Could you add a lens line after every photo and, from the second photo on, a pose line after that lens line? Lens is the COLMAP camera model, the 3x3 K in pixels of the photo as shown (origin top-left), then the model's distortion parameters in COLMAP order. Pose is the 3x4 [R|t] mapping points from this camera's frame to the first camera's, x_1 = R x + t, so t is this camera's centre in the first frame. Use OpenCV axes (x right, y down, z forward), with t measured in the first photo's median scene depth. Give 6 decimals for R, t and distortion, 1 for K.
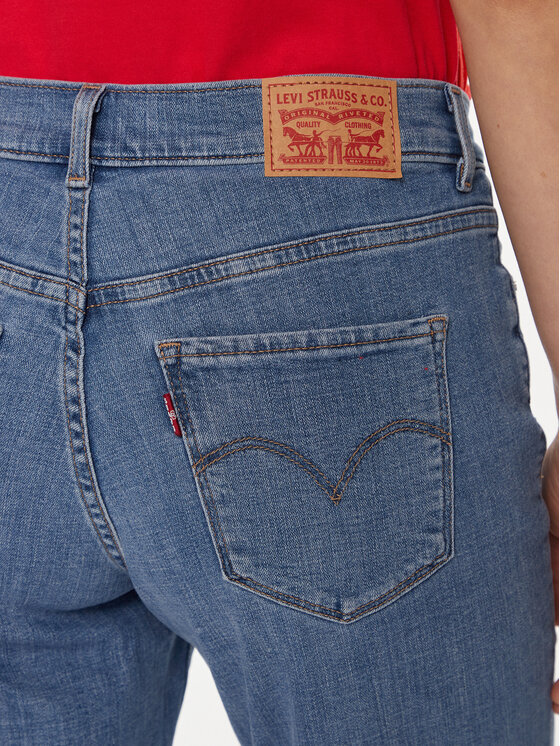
lens RADIAL K [[1941.3, 0, 280.0], [0, 1941.3, 373.0], [0, 0, 1]] dist [-0.013494, -0.381122]
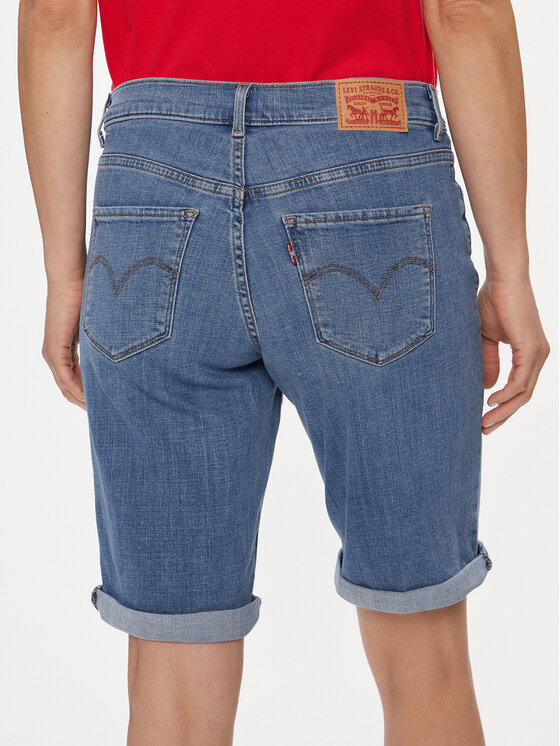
lens RADIAL K [[1462.4, 0, 280.0], [0, 1462.4, 373.0], [0, 0, 1]] dist [-0.198288, -0.131398]
pose [[0.999431, -0.007217, 0.032961, -0.112348], [0.006120, 0.999428, 0.033265, 0.088579], [-0.033183, -0.033044, 0.998903, -0.431735]]
